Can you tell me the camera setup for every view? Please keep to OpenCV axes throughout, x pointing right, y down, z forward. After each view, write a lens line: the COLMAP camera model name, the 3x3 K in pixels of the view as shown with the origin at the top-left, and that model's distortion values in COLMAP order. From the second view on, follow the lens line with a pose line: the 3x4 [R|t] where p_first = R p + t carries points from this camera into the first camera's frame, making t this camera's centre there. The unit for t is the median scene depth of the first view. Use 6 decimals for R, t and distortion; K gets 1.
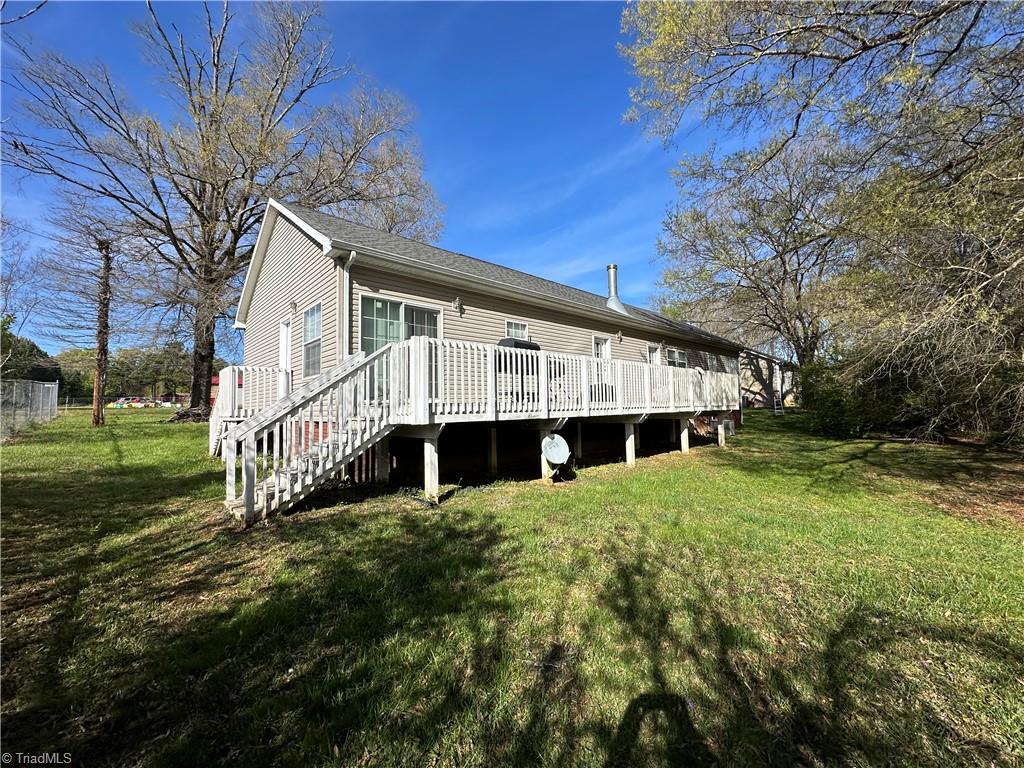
lens RADIAL K [[405.6, 0, 512.0], [0, 405.6, 384.0], [0, 0, 1]] dist [-0.000634, -0.000206]
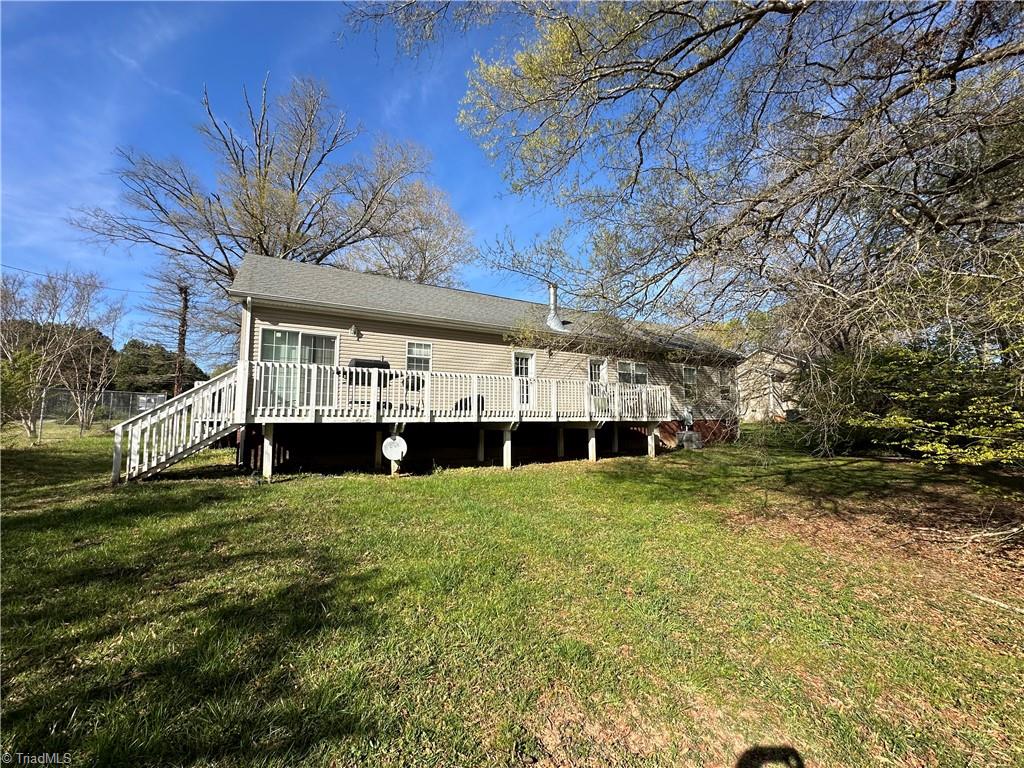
lens RADIAL K [[405.6, 0, 512.0], [0, 405.6, 384.0], [0, 0, 1]] dist [-0.000634, -0.000206]
pose [[0.975989, -0.003663, -0.217790, 0.673762], [-0.002455, 0.999610, -0.027811, 0.000192], [0.217807, 0.027677, 0.975599, -0.113016]]
